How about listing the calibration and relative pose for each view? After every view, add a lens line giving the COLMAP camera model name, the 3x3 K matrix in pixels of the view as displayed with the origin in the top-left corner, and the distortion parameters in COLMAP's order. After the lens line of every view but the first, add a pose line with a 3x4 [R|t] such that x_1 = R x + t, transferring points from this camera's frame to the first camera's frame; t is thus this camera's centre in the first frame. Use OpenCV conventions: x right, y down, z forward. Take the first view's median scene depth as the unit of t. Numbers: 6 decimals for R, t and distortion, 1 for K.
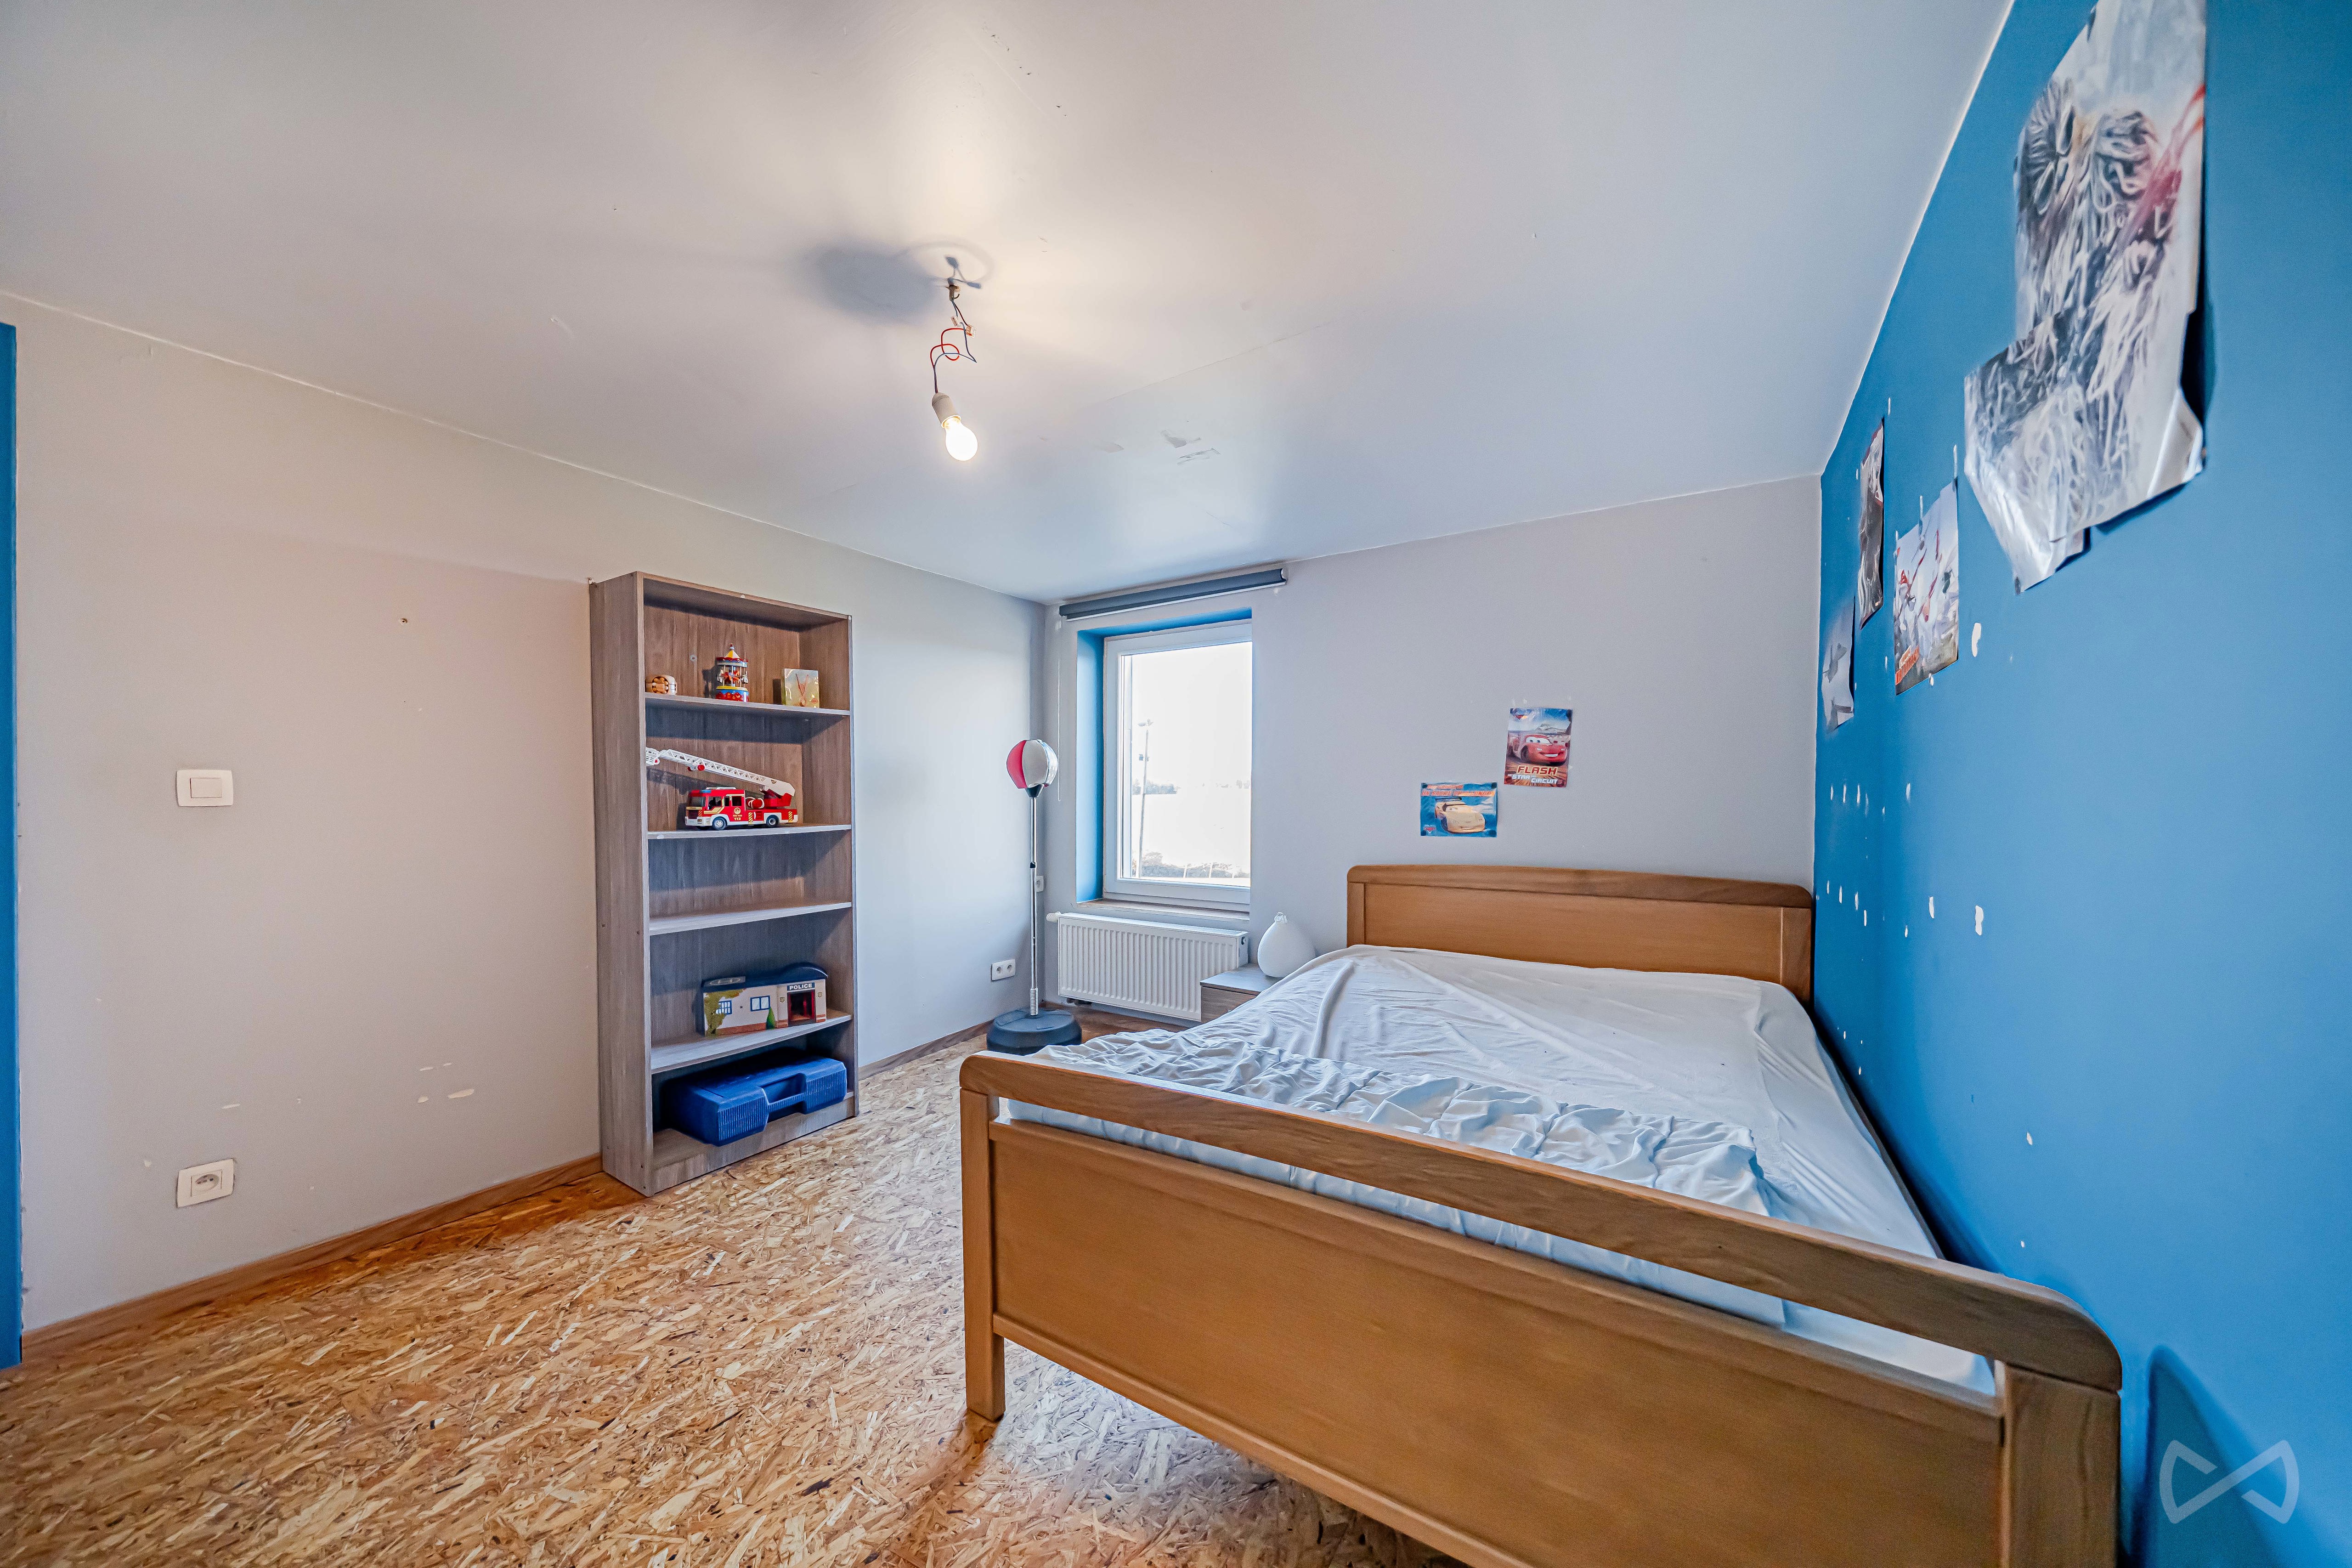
lens RADIAL K [[810.1, 0, 1182.0], [0, 810.1, 805.3], [0, 0, 1]] dist [-0.002640, -0.000197]
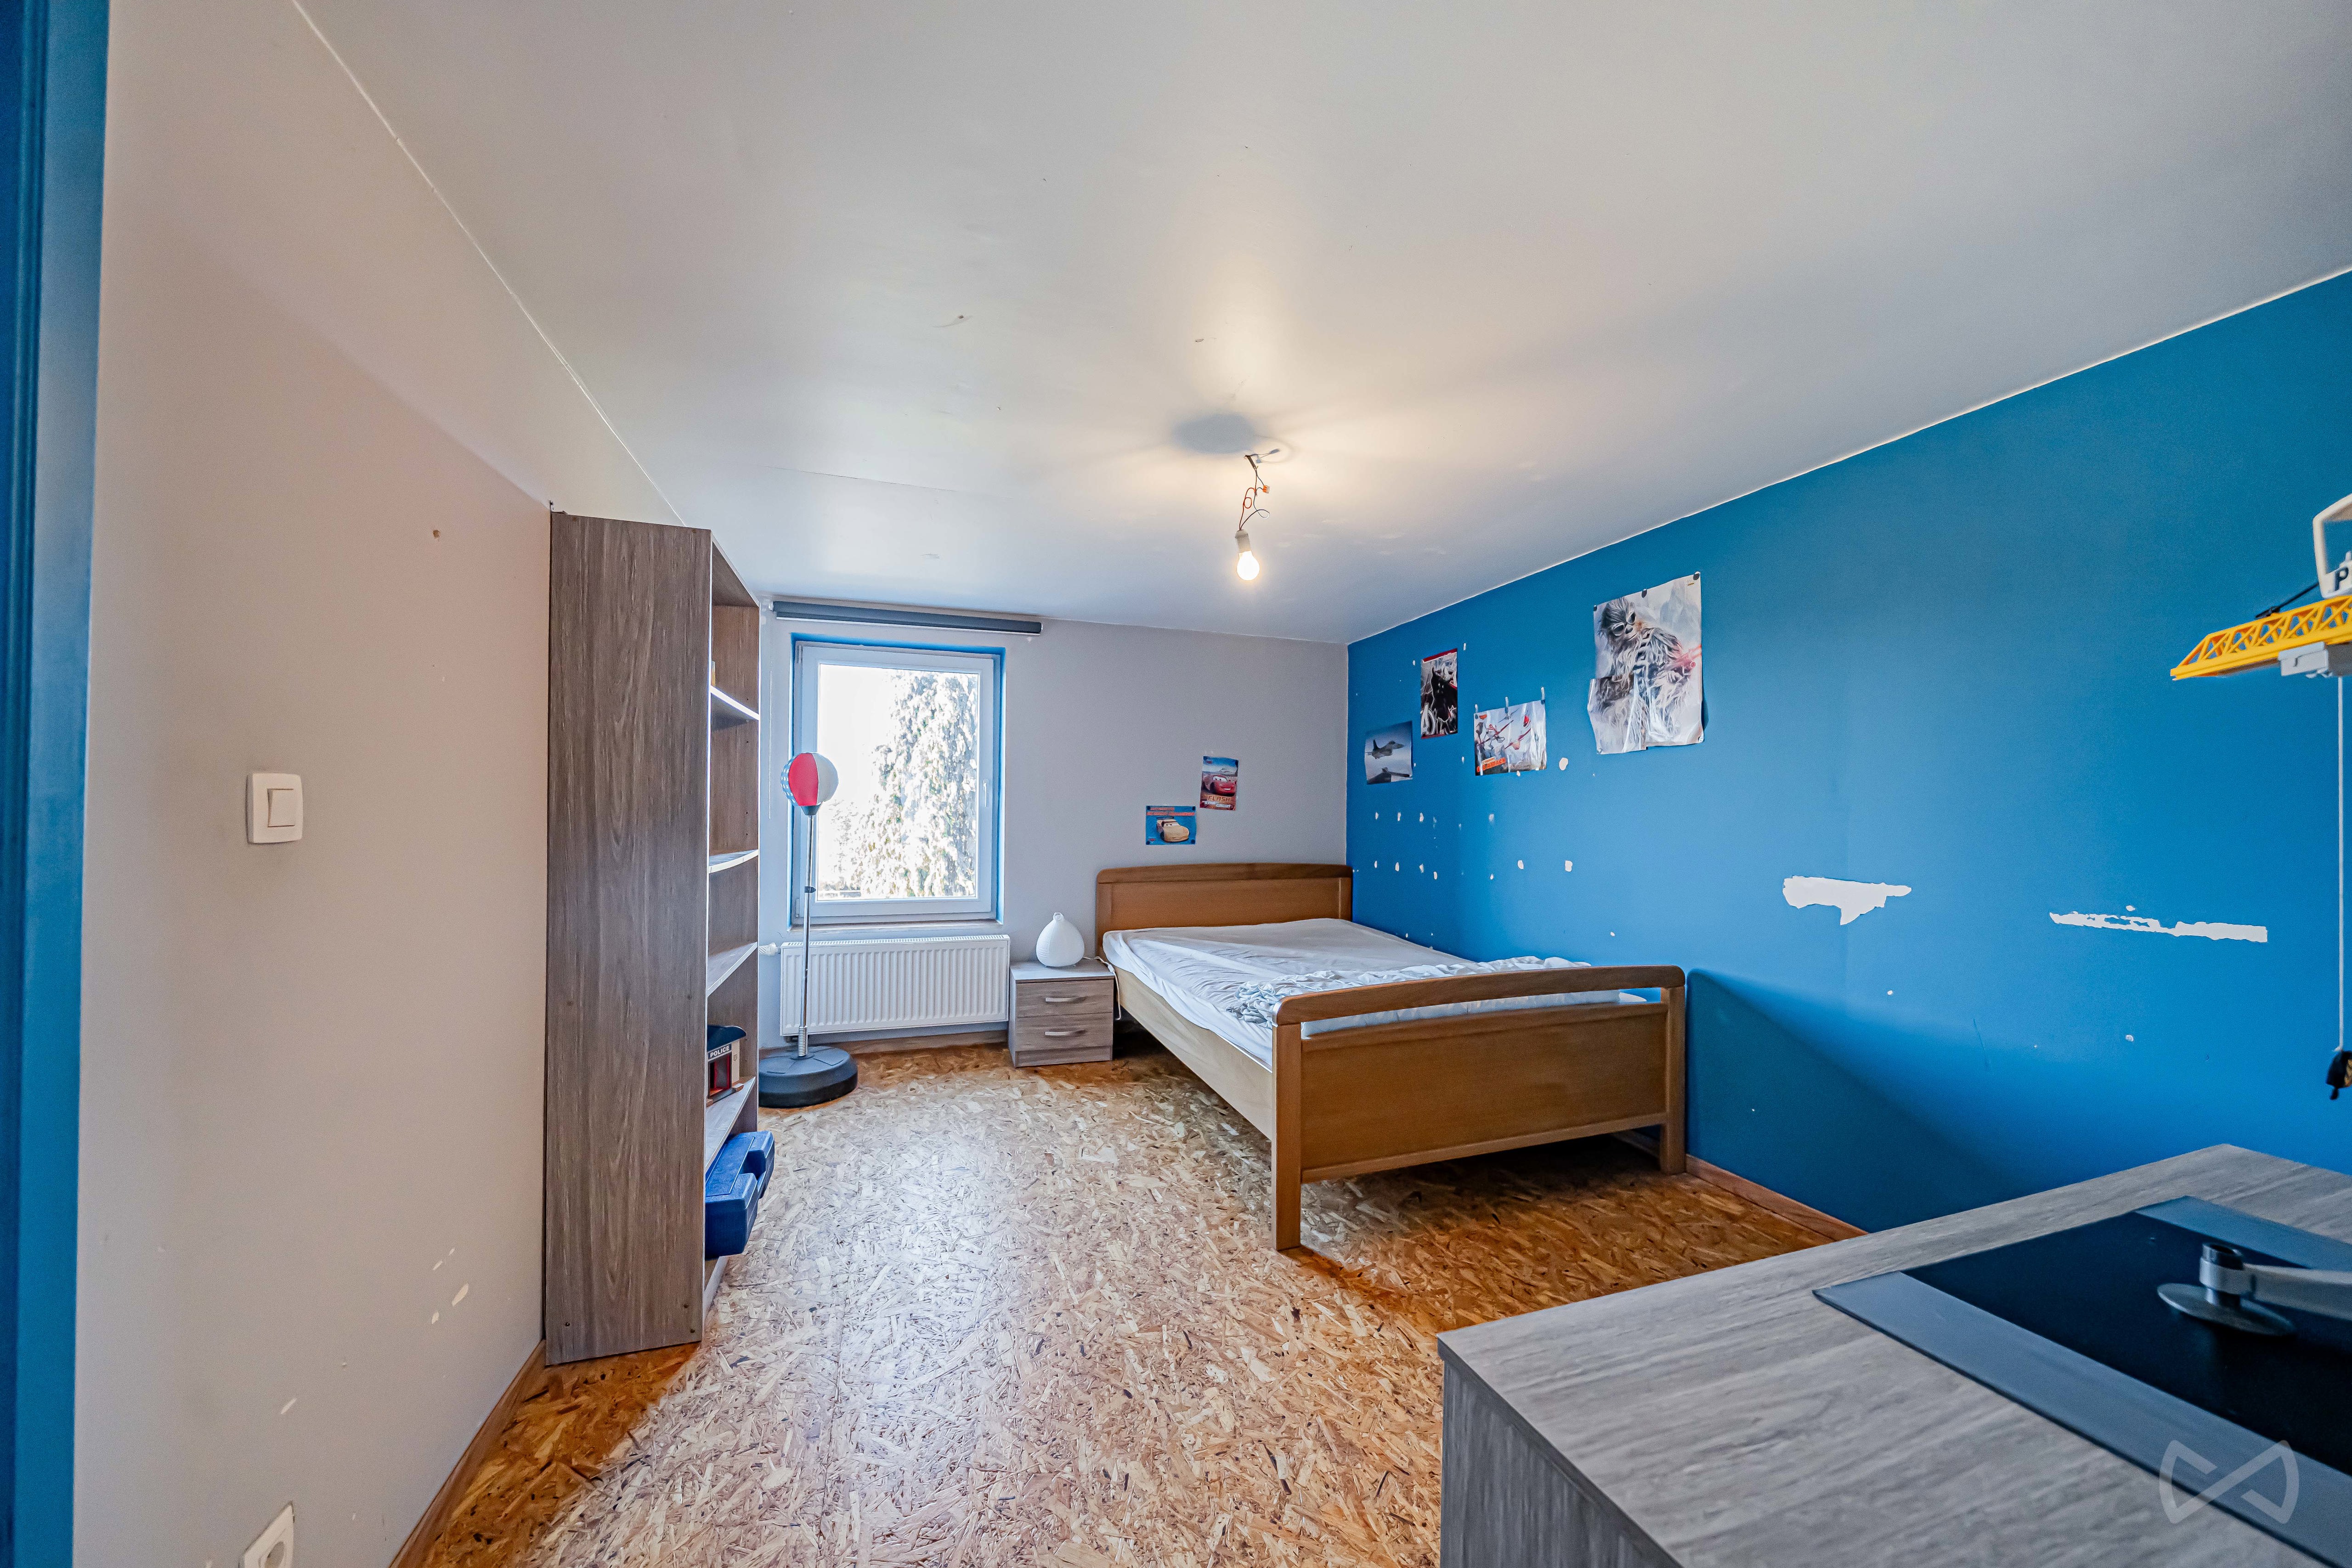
lens RADIAL K [[809.9, 0, 1181.7], [0, 809.9, 799.0], [0, 0, 1]] dist [-0.002640, -0.000197]
pose [[0.616876, 0.016865, 0.786879, -0.787157], [0.000757, 0.999757, -0.022021, -0.010056], [-0.787060, 0.014180, 0.616714, 0.127824]]
